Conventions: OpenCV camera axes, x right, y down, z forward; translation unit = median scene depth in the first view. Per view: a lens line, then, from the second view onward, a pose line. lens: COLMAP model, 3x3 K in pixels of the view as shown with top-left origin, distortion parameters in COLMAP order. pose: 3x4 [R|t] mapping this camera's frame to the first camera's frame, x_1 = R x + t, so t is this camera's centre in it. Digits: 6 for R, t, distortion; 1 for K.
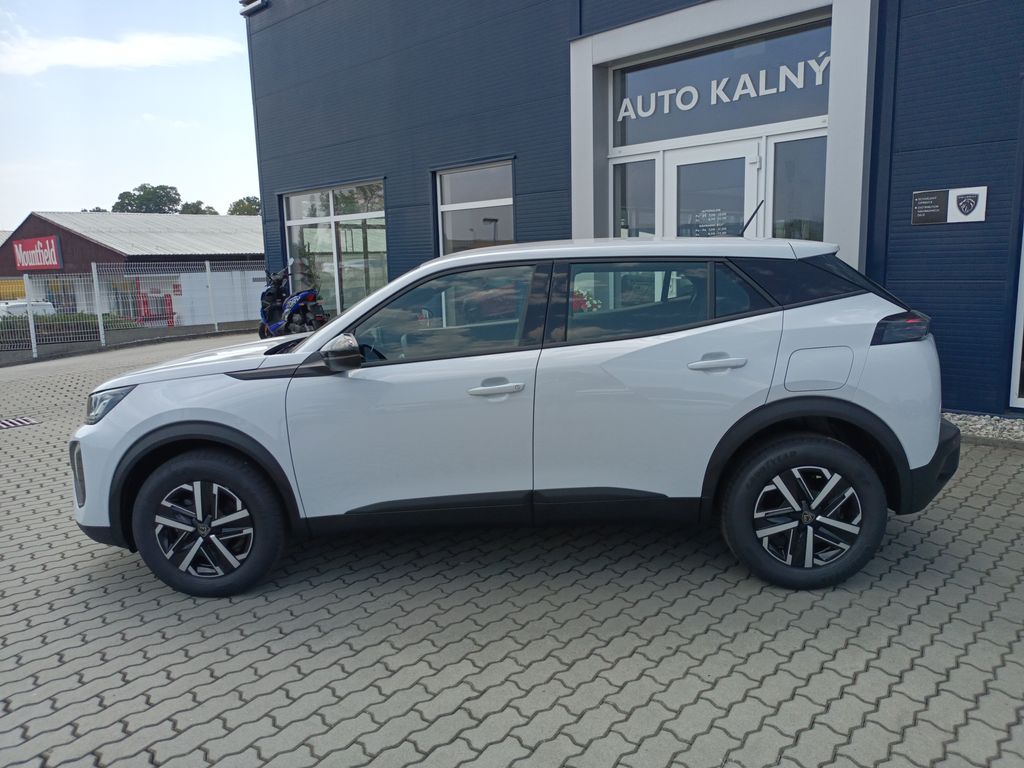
lens RADIAL K [[768.7, 0, 507.9], [0, 768.7, 370.5], [0, 0, 1]] dist [-0.003117, -0.002054]
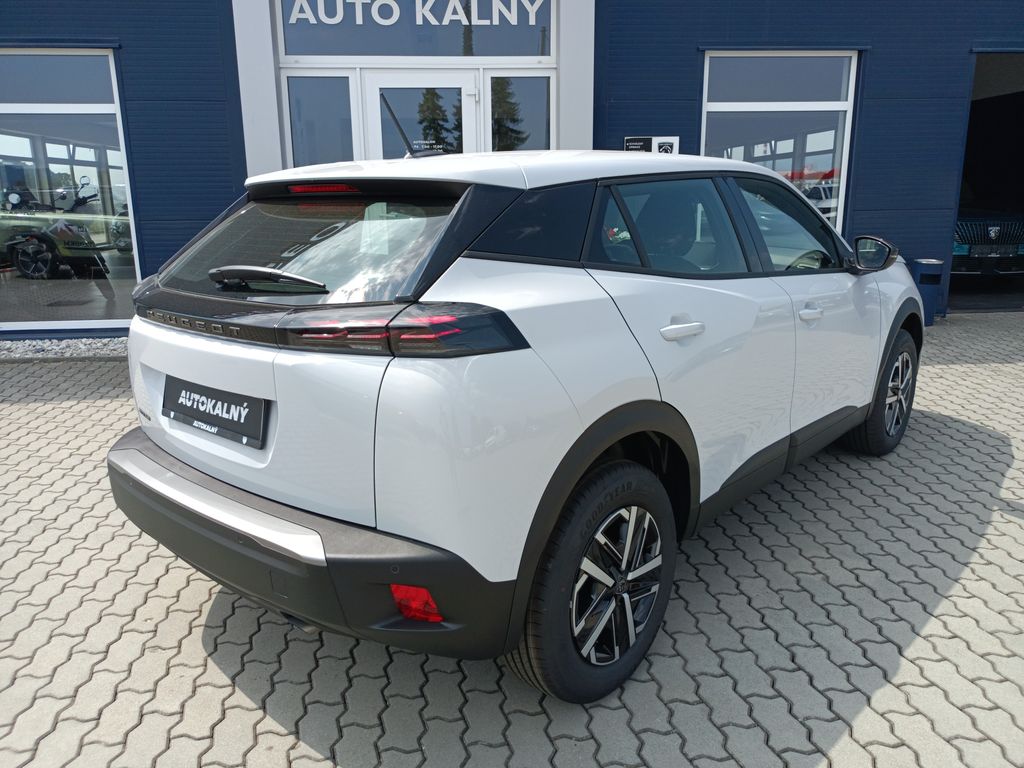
lens RADIAL K [[768.7, 0, 507.9], [0, 768.7, 370.5], [0, 0, 1]] dist [-0.003117, -0.002054]
pose [[0.654407, -0.137791, 0.743482, -0.424752], [0.097911, 0.990420, 0.097376, -0.013176], [-0.749776, 0.009071, 0.661629, 0.321248]]
